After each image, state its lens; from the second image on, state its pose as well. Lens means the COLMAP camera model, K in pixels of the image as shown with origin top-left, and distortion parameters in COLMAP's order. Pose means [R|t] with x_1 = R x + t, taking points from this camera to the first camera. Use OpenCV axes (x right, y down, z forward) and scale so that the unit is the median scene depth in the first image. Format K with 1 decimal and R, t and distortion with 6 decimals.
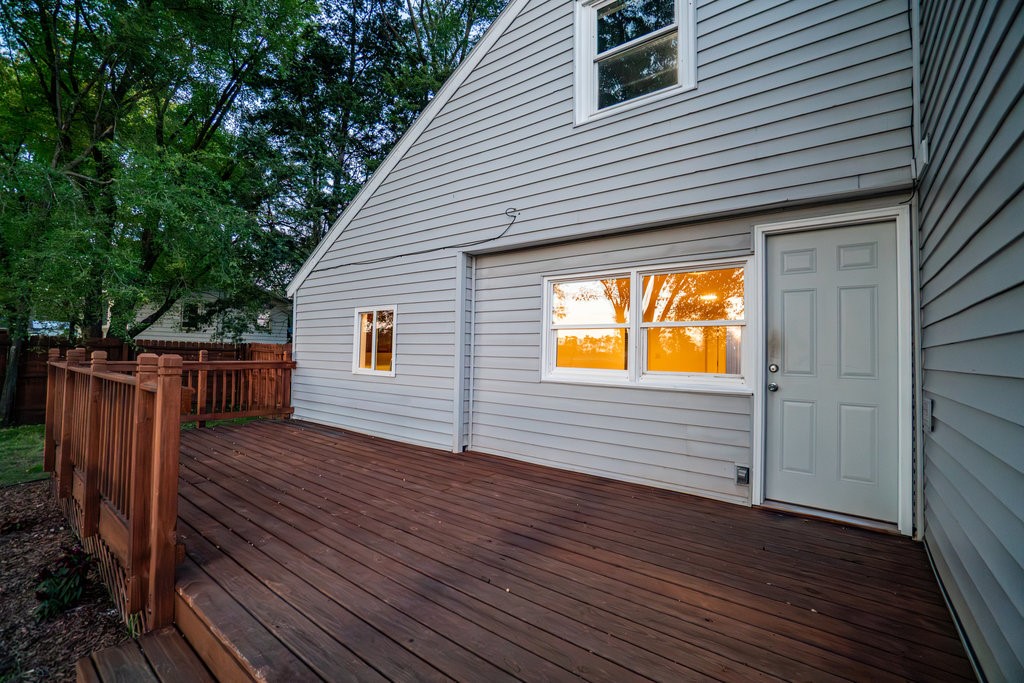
lens RADIAL K [[446.6, 0, 508.3], [0, 446.6, 338.3], [0, 0, 1]] dist [-0.029044, 0.004992]
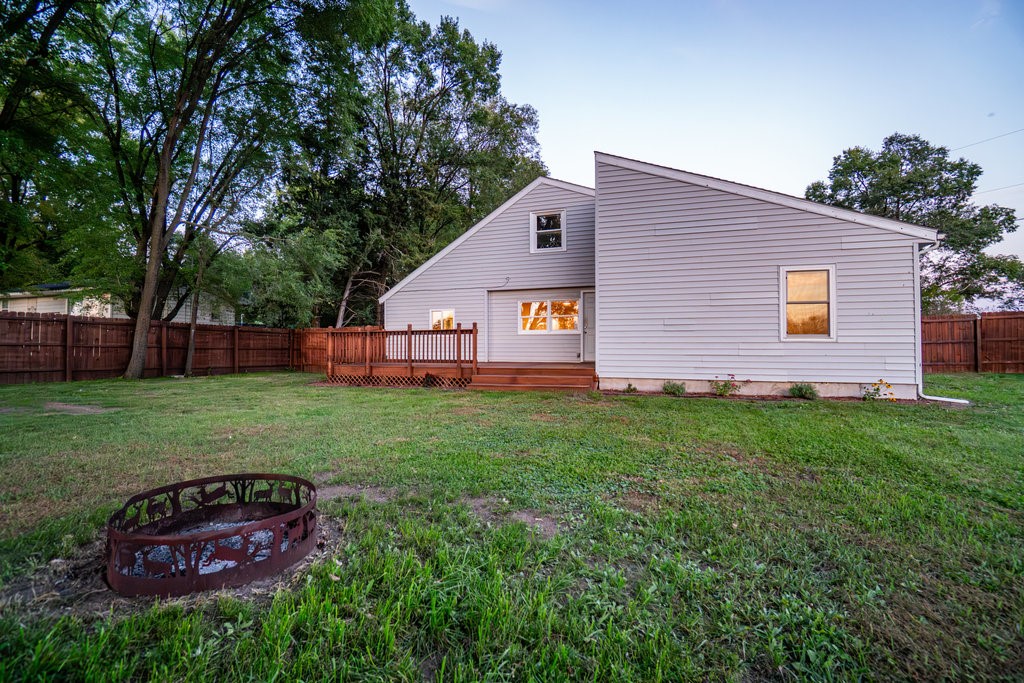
lens RADIAL K [[446.6, 0, 519.8], [0, 446.6, 337.3], [0, 0, 1]] dist [-0.029044, 0.004992]
pose [[0.949811, -0.018449, 0.312280, -0.854819], [0.011933, 0.999670, 0.022762, 0.042171], [-0.312596, -0.017893, 0.949718, -1.854546]]
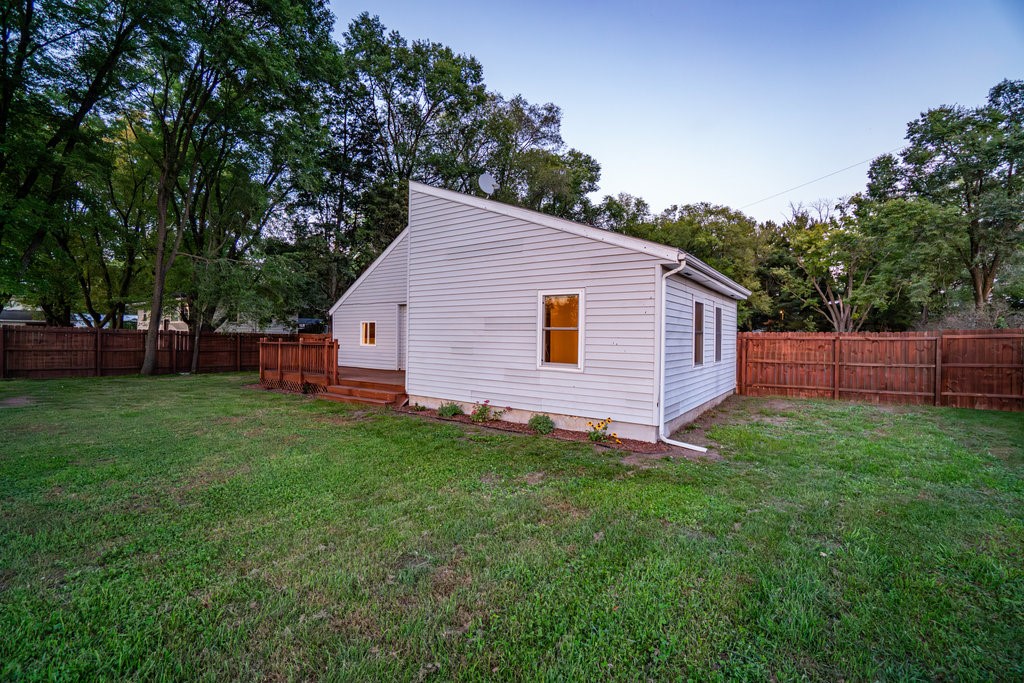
lens RADIAL K [[446.6, 0, 511.6], [0, 446.6, 341.8], [0, 0, 1]] dist [-0.029044, 0.004992]
pose [[0.999335, -0.011944, 0.034448, 0.607502], [0.010332, 0.998859, 0.046619, -0.080357], [-0.034965, -0.046232, 0.998319, -2.219054]]
